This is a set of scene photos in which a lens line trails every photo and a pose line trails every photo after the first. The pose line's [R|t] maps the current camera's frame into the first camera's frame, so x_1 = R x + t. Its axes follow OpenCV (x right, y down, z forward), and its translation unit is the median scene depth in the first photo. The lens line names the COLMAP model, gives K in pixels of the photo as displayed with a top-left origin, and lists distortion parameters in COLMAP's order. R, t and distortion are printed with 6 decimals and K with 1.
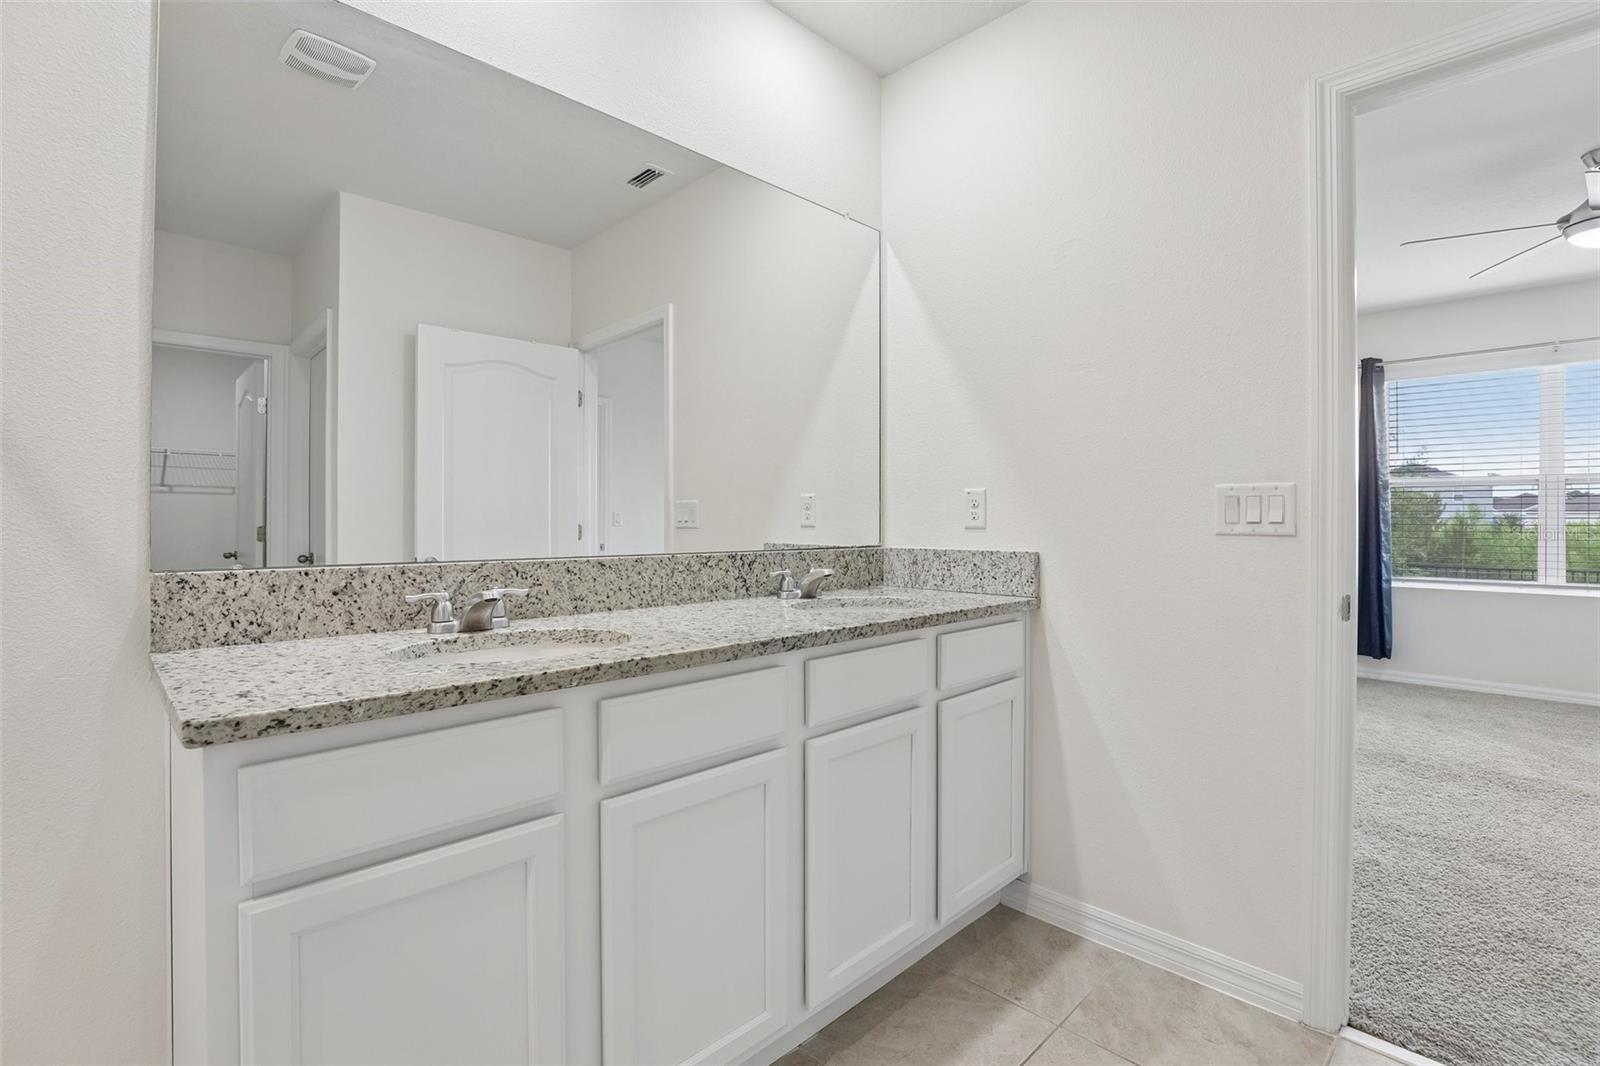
lens RADIAL K [[734.5, 0, 811.2], [0, 734.5, 531.3], [0, 0, 1]] dist [-0.032962, 0.006820]
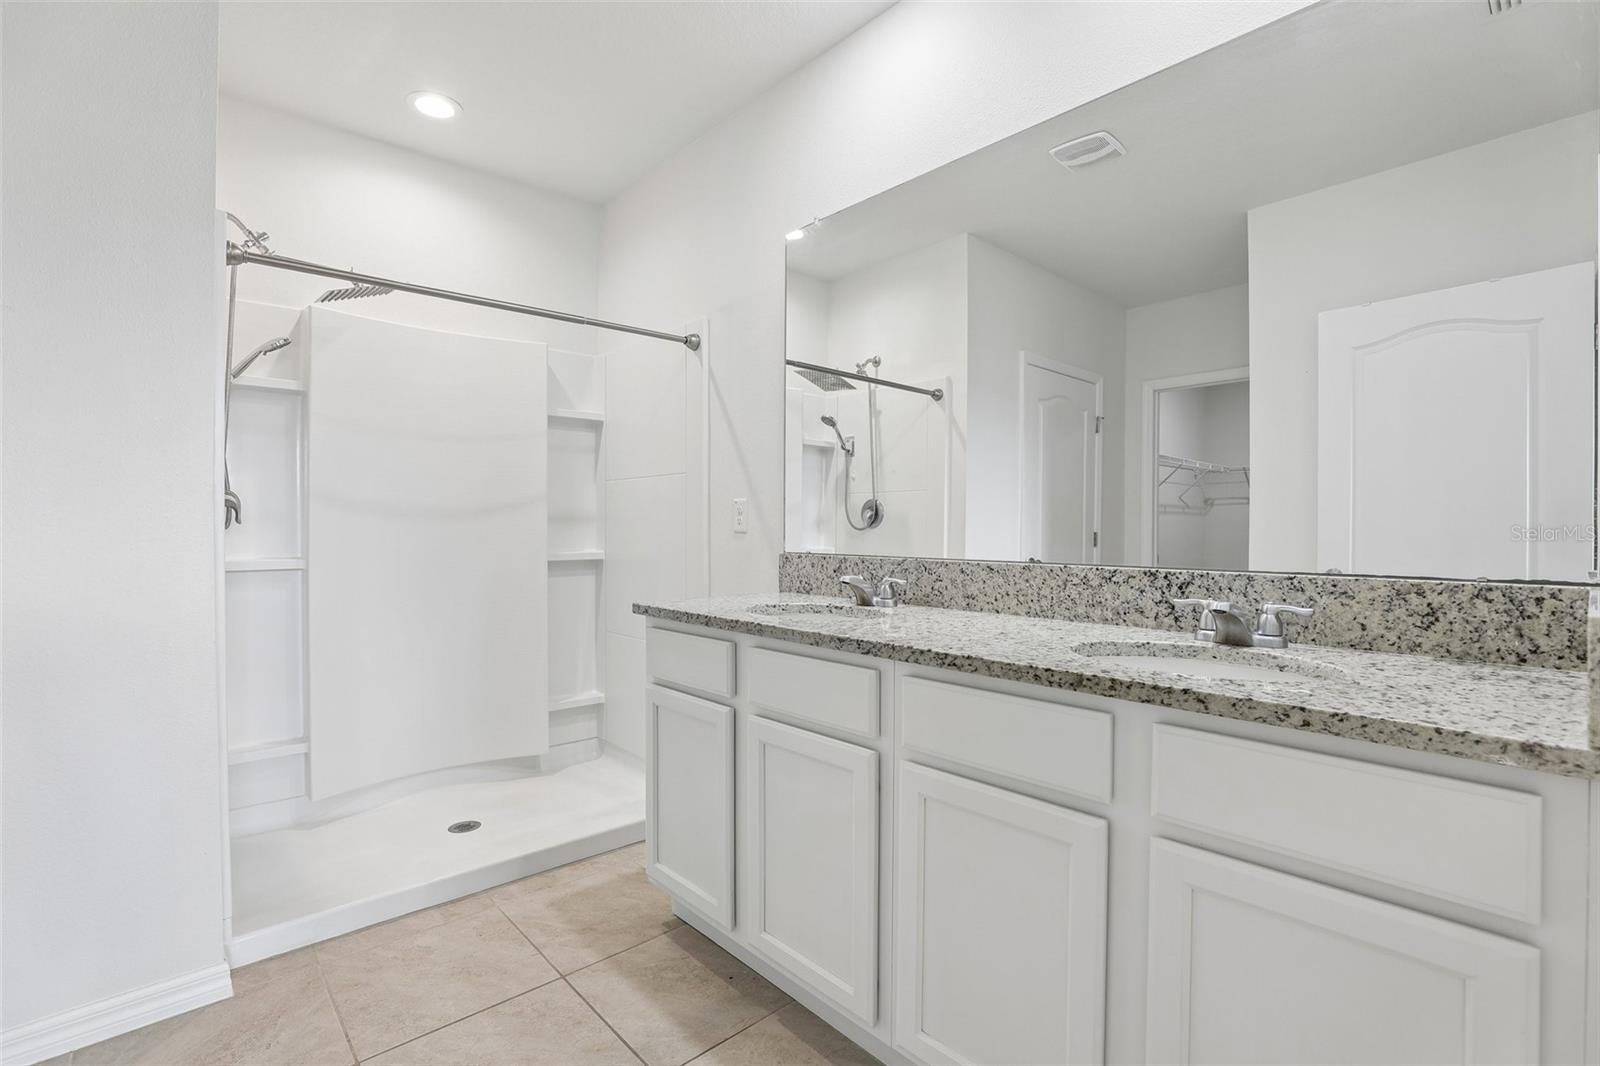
lens RADIAL K [[734.5, 0, 812.3], [0, 734.5, 527.6], [0, 0, 1]] dist [-0.032962, 0.006820]
pose [[-0.046385, -0.003378, -0.998918, 0.780648], [-0.016775, 0.999856, -0.002602, -0.007472], [0.998783, 0.016636, -0.046435, 0.765369]]
